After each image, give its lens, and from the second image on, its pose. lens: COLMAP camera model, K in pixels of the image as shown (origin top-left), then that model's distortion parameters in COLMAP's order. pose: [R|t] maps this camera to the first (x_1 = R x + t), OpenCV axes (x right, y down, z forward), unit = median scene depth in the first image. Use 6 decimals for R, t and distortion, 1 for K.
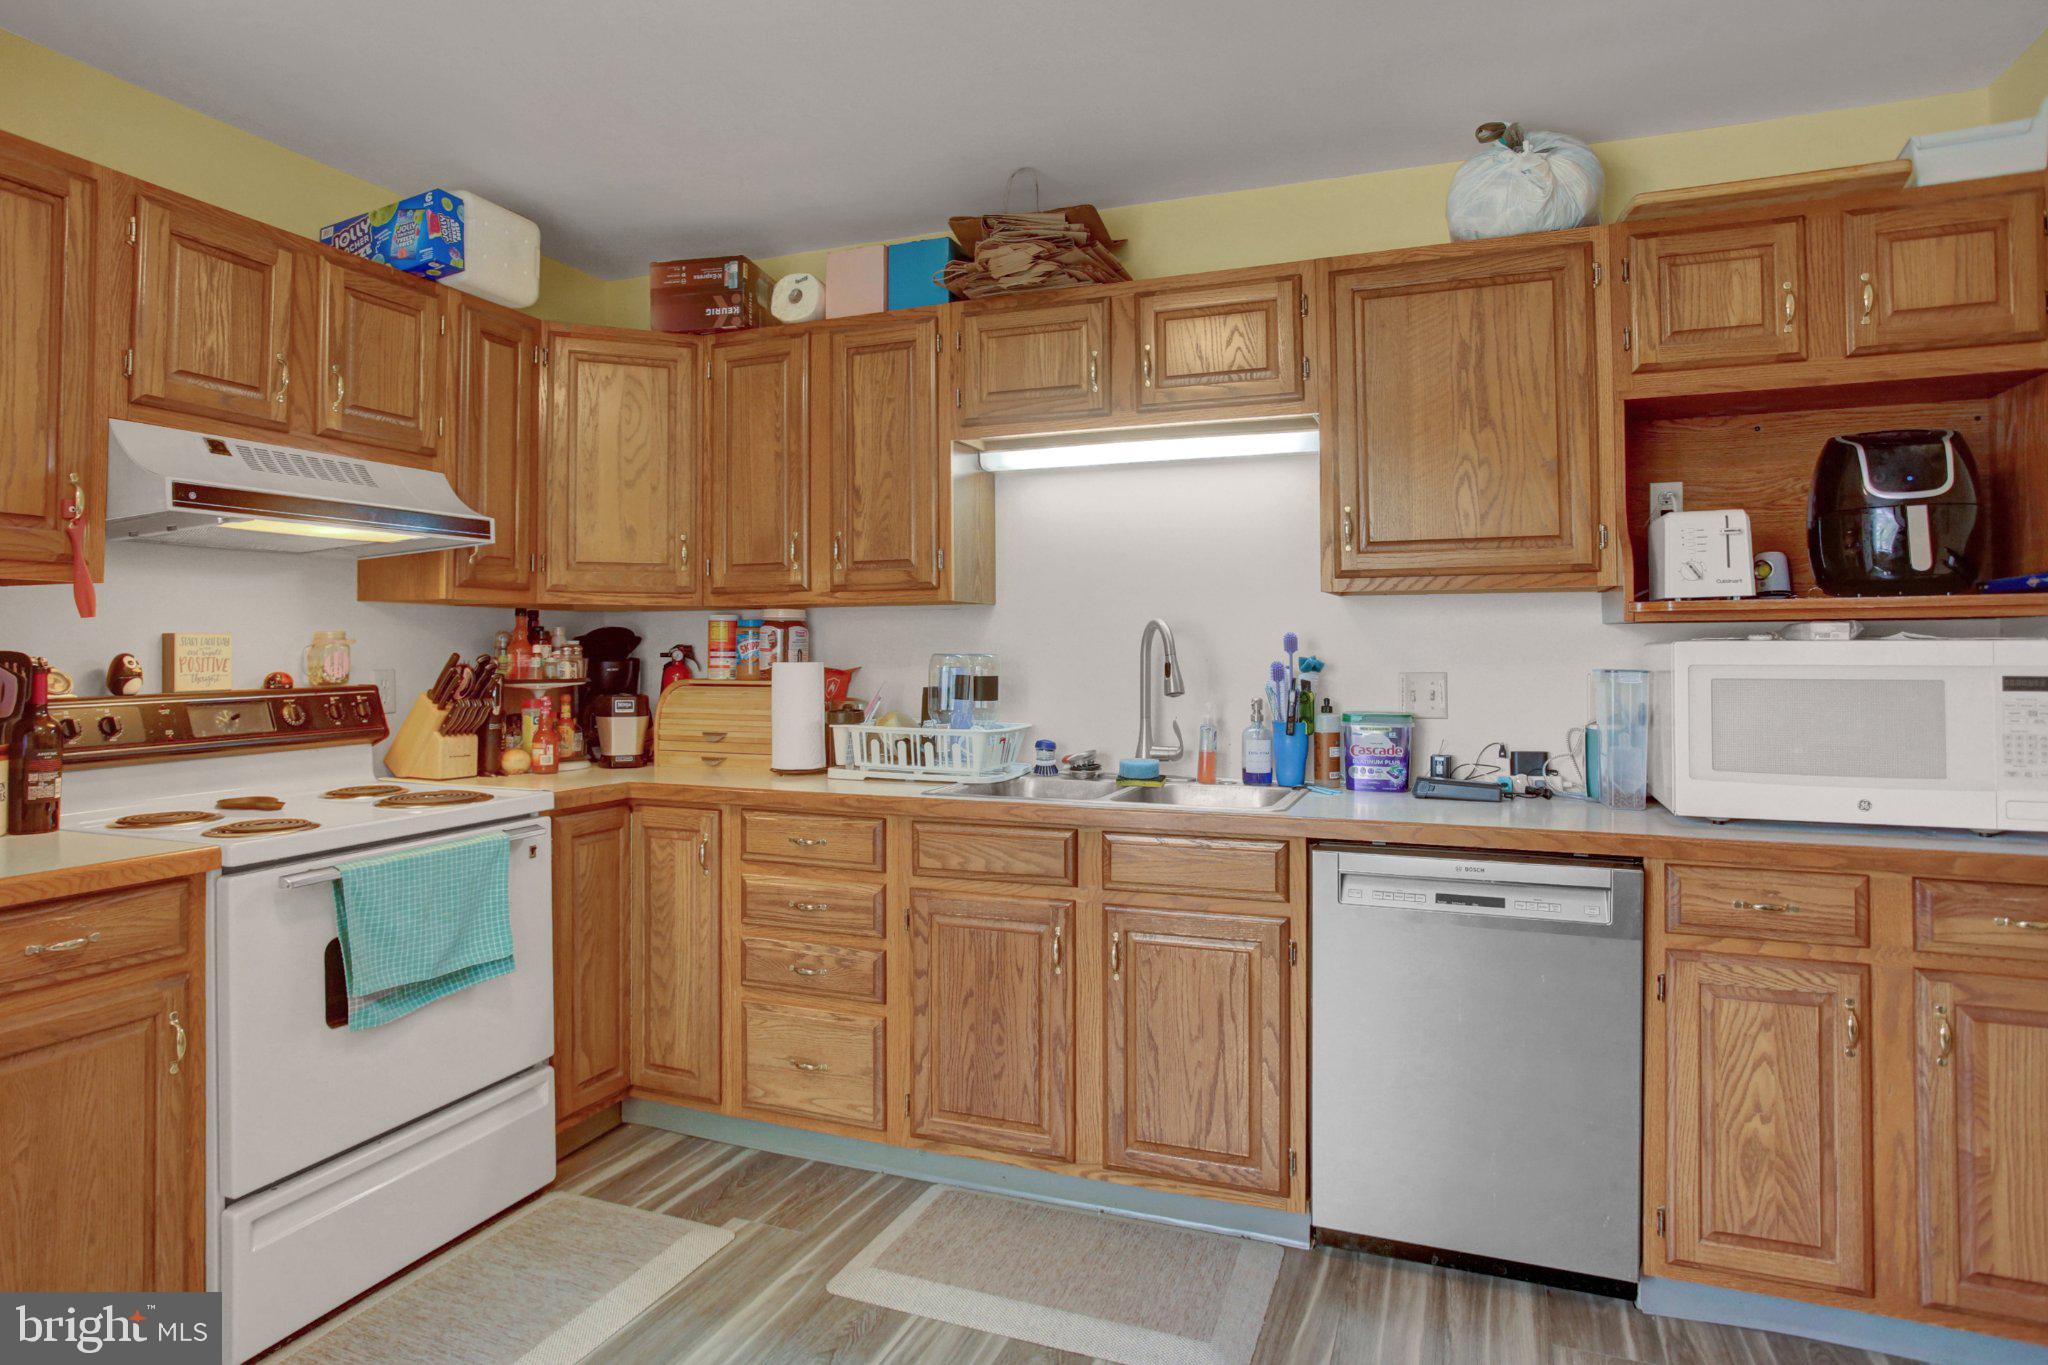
lens RADIAL K [[1181.8, 0, 996.0], [0, 1181.8, 623.5], [0, 0, 1]] dist [-0.056442, 0.029241]
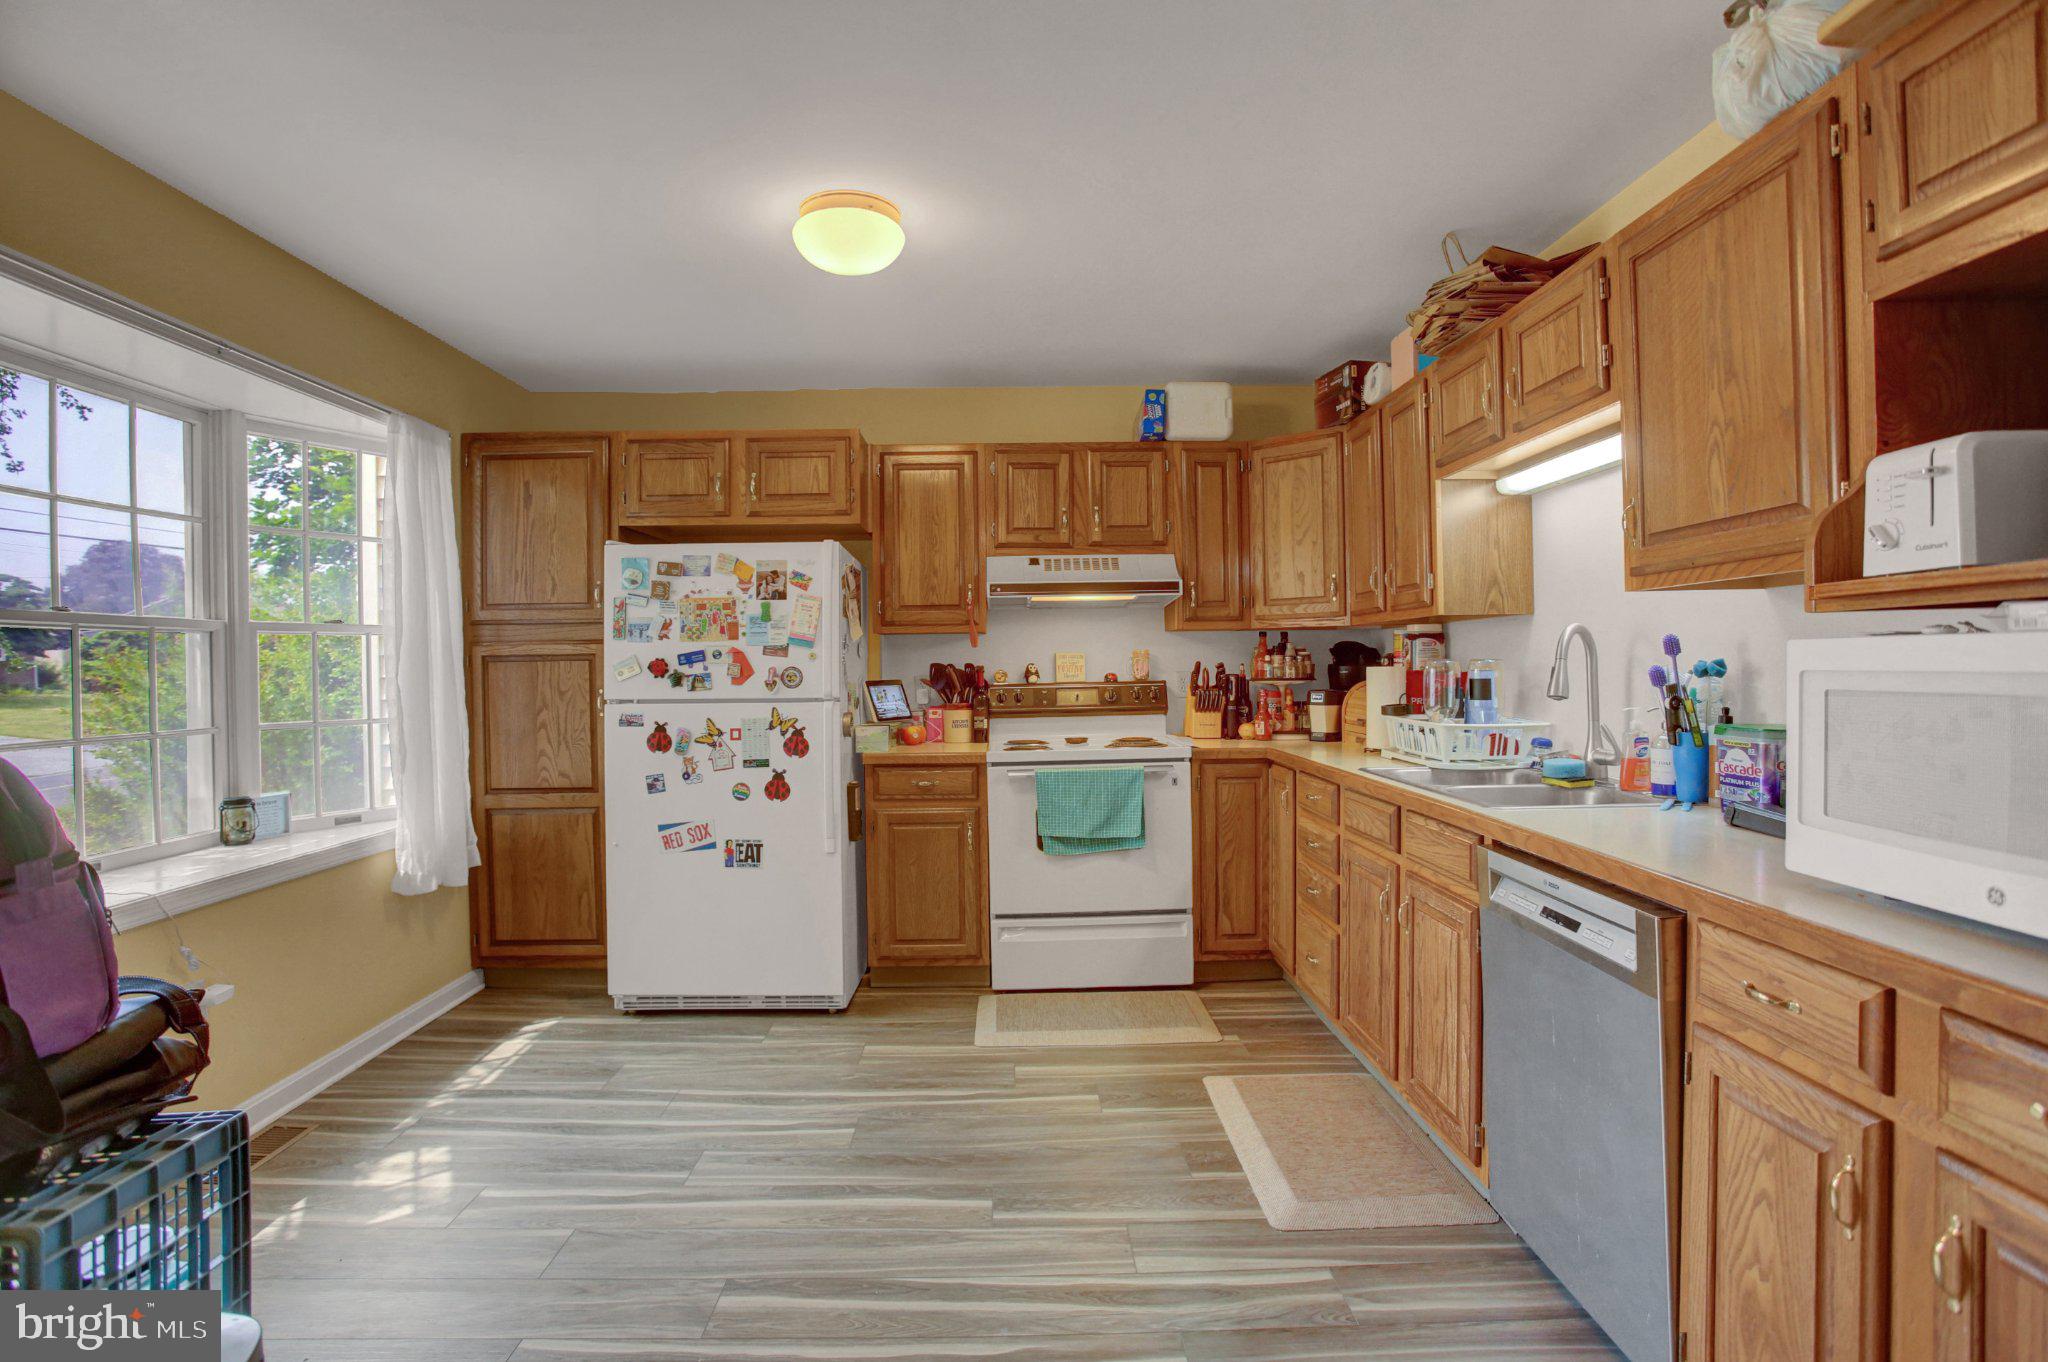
lens RADIAL K [[995.2, 0, 1017.6], [0, 995.2, 670.9], [0, 0, 1]] dist [-0.032945, 0.006855]
pose [[0.393509, 0.002951, -0.919316, 0.812776], [0.033004, 0.999305, 0.017334, 0.007024], [0.918728, -0.037162, 0.393138, 0.245940]]
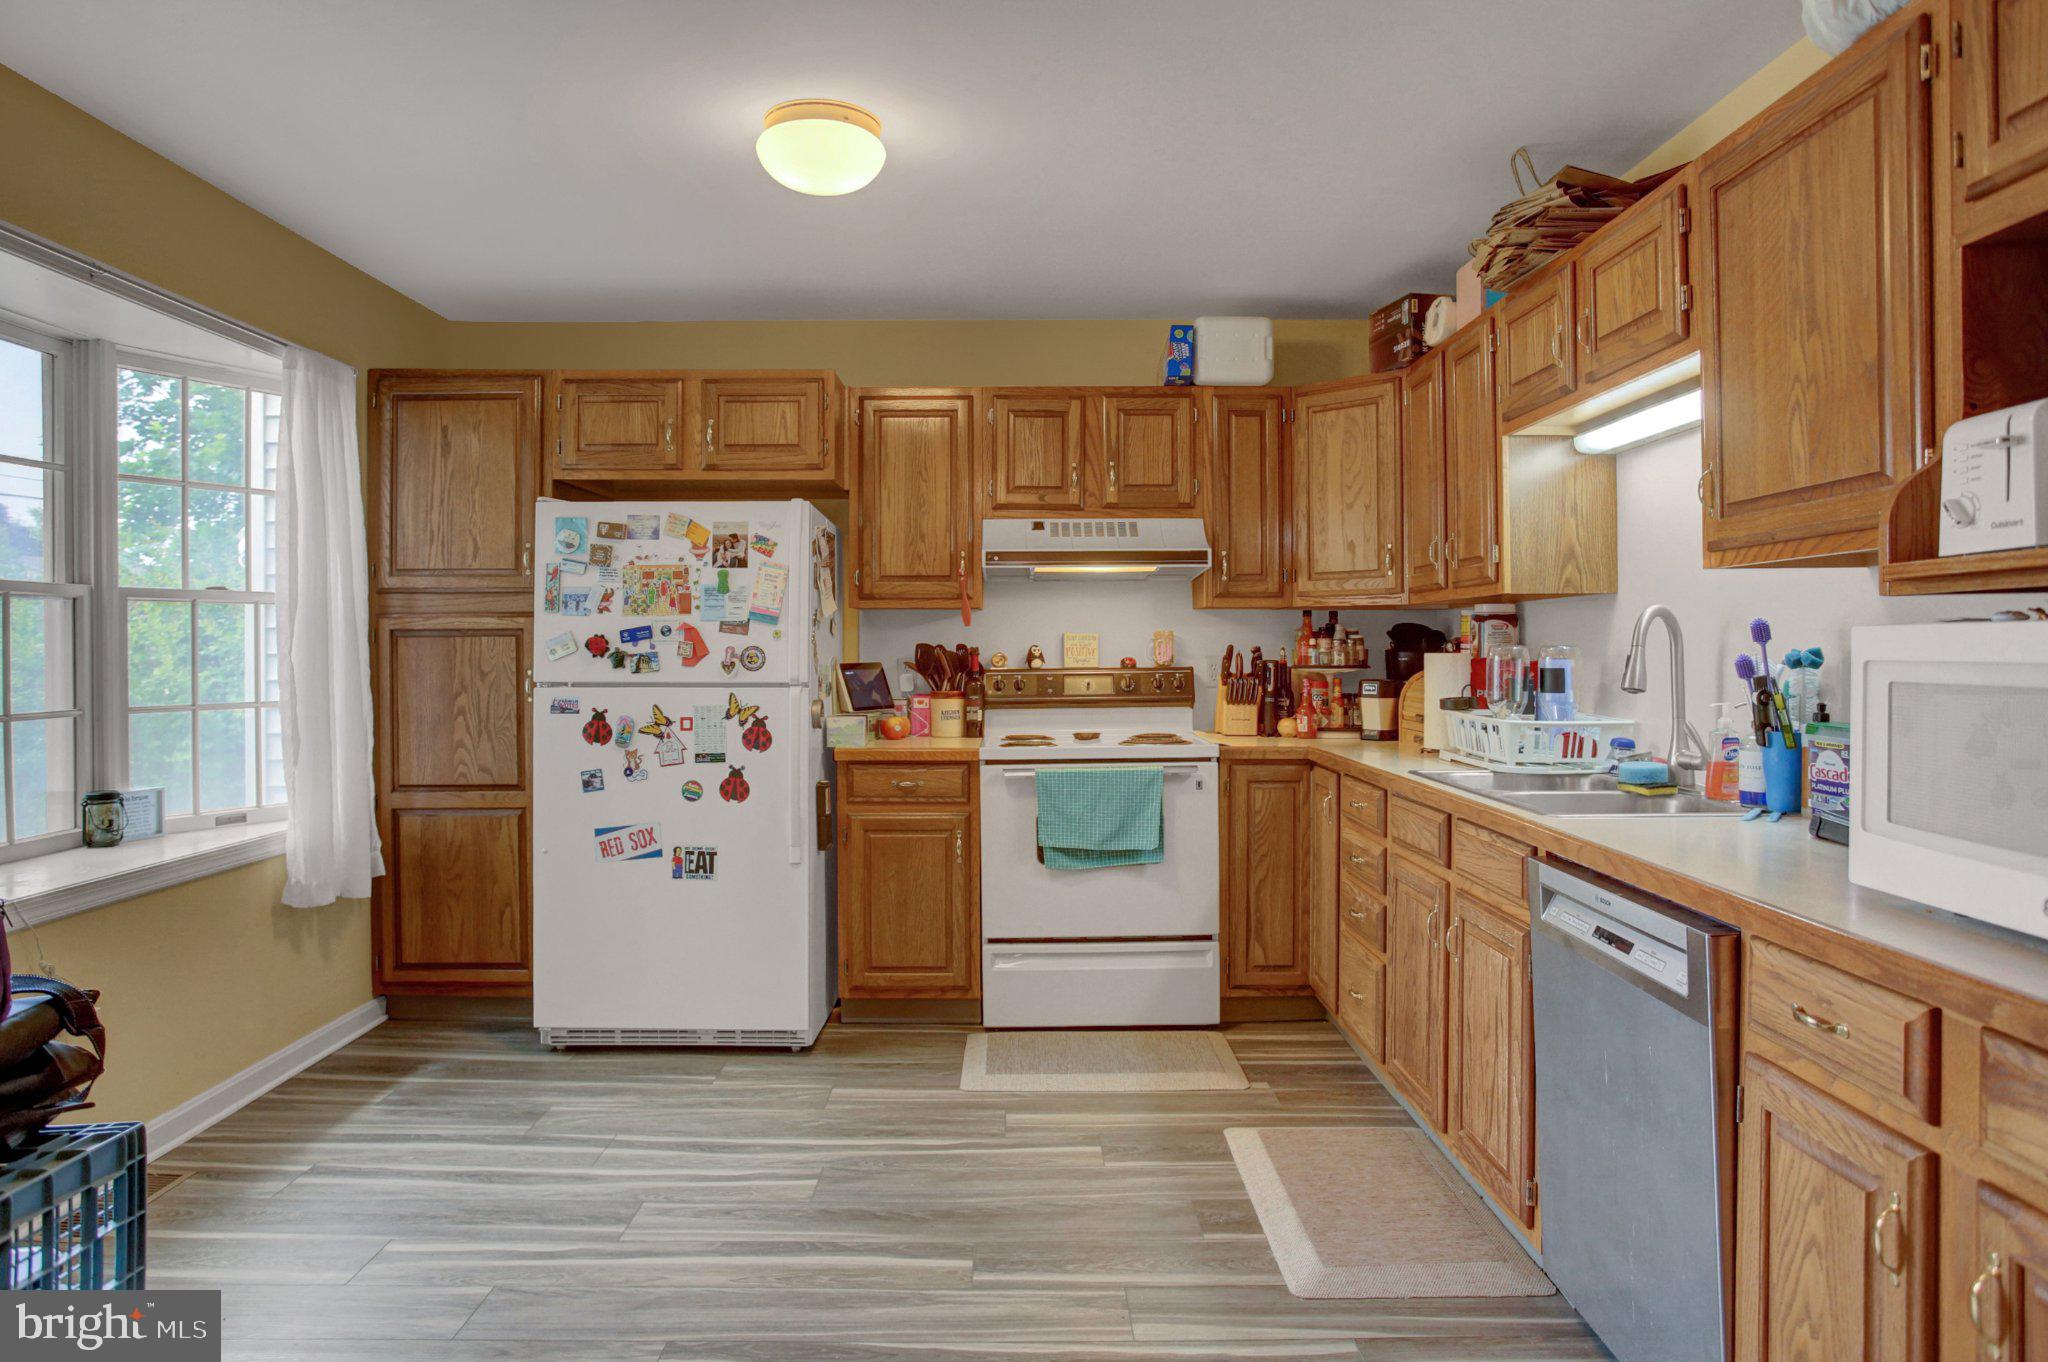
lens RADIAL K [[1212.7, 0, 1021.1], [0, 1212.7, 652.0], [0, 0, 1]] dist [-0.009453, 0.002961]
pose [[0.385402, 0.004622, -0.922737, 0.876457], [0.022906, 0.999631, 0.014575, 0.007954], [0.922465, -0.026753, 0.385154, 0.238564]]
